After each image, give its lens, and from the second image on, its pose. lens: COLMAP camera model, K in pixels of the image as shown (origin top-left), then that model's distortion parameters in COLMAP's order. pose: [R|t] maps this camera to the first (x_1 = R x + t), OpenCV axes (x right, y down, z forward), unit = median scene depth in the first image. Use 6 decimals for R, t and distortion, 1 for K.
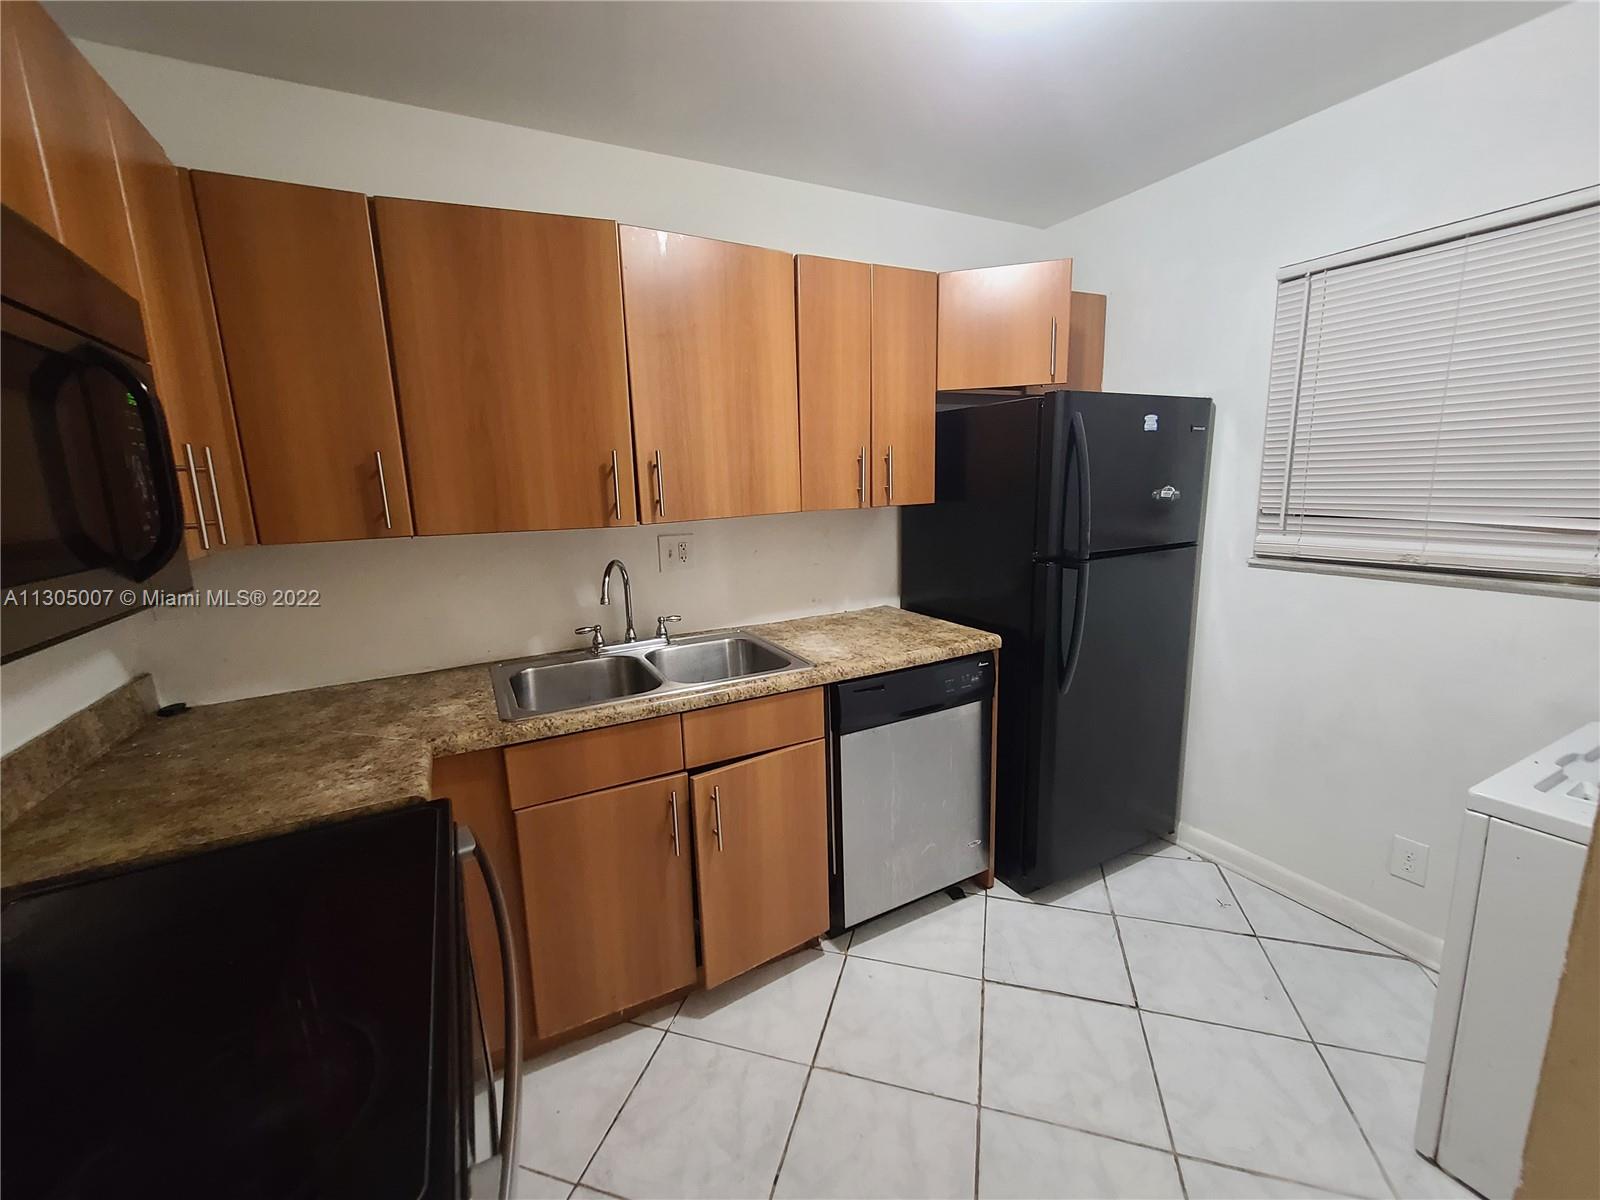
lens RADIAL K [[656.4, 0, 793.3], [0, 656.4, 600.6], [0, 0, 1]] dist [0.000057, 0.000284]
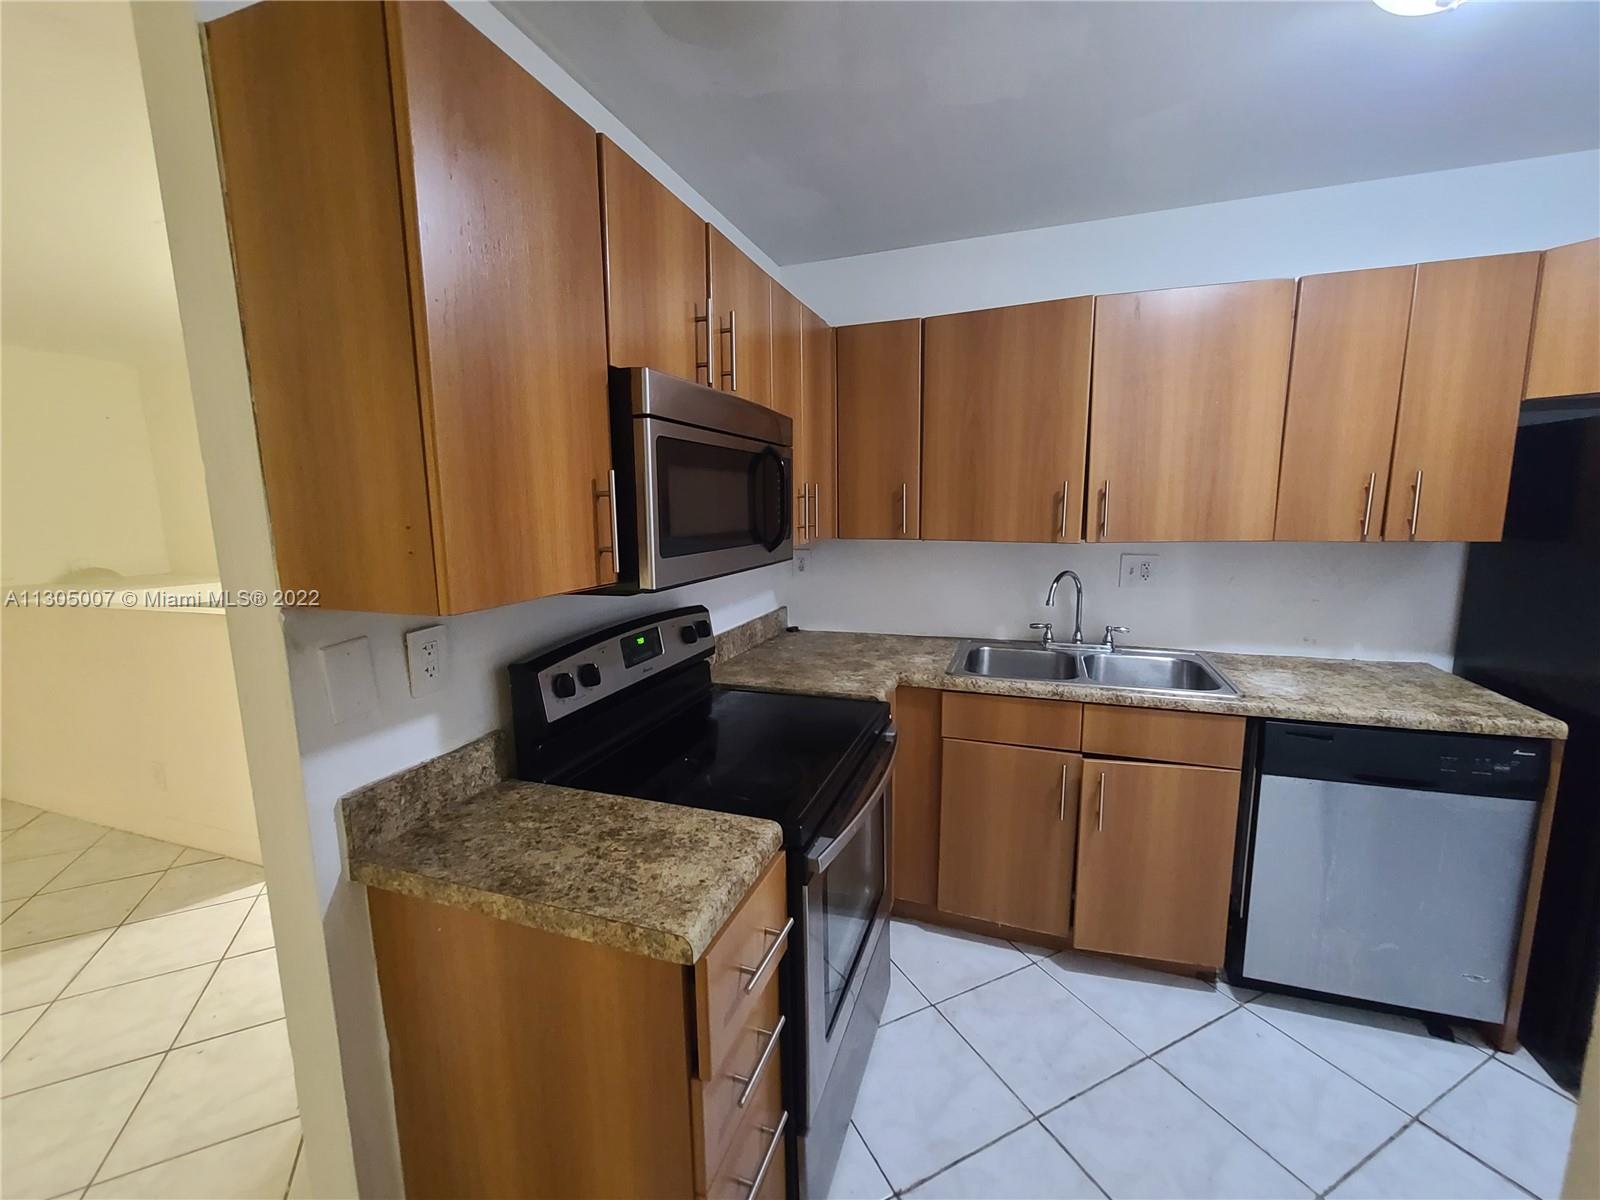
lens RADIAL K [[656.4, 0, 793.3], [0, 656.4, 600.6], [0, 0, 1]] dist [0.000057, 0.000284]
pose [[0.675182, 0.132341, -0.725682, 0.279540], [-0.143171, 0.988578, 0.047077, 0.007088], [0.723623, 0.072111, 0.686418, -0.182502]]
